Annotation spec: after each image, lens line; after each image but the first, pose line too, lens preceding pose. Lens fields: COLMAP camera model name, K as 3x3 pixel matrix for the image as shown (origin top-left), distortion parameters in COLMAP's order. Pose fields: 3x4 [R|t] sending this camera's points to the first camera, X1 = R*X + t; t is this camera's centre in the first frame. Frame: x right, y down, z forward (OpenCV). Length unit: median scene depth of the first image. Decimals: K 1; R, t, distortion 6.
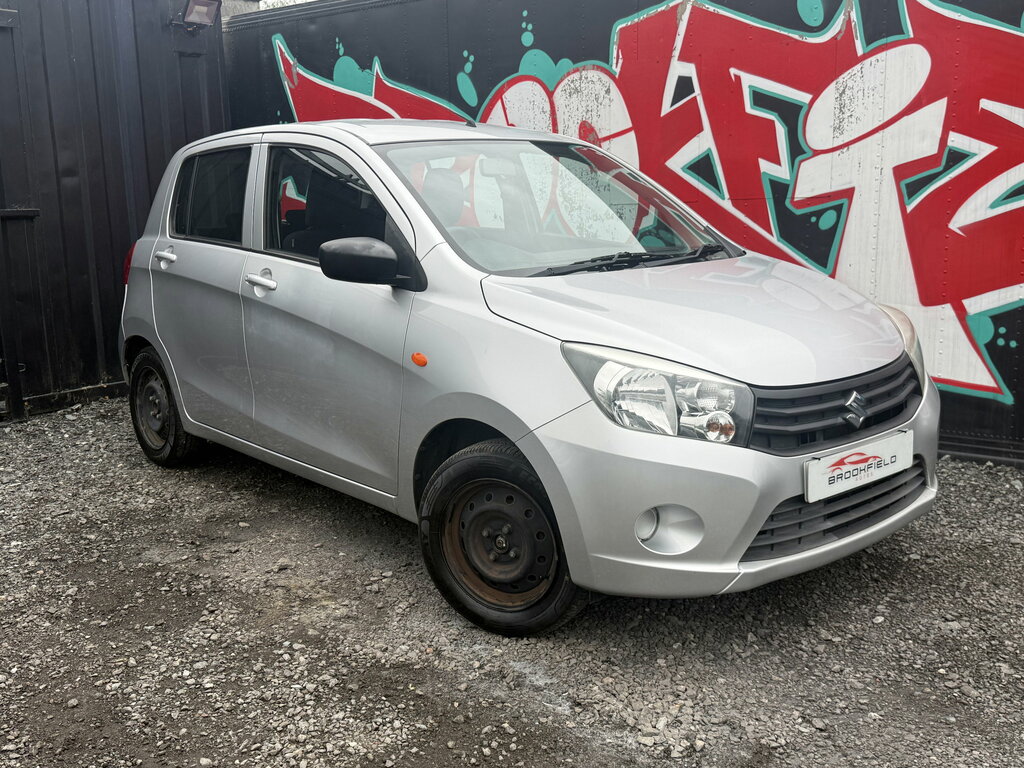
lens RADIAL K [[1013.9, 0, 502.6], [0, 1013.9, 390.5], [0, 0, 1]] dist [0.033678, 0.000000]
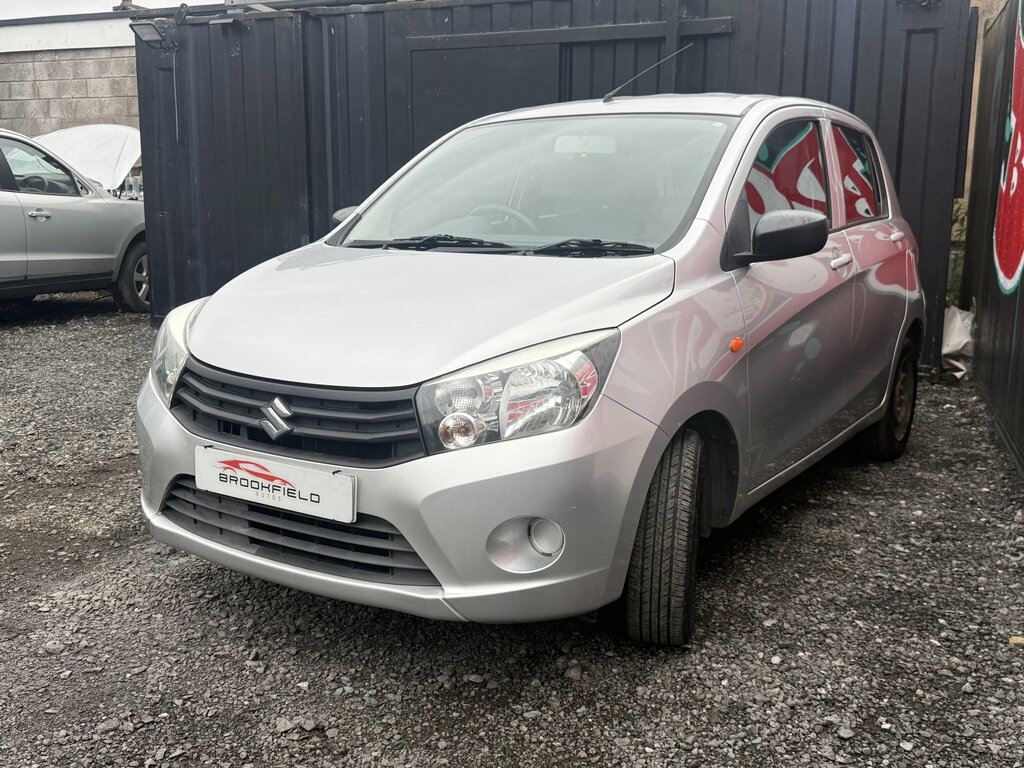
lens RADIAL K [[1013.9, 0, 506.9], [0, 1013.9, 382.0], [0, 0, 1]] dist [0.033678, 0.000000]
pose [[0.282389, 0.194647, -0.939345, 0.763256], [-0.194608, 0.970461, 0.142592, -0.109572], [0.939353, 0.142537, 0.311927, 0.572962]]
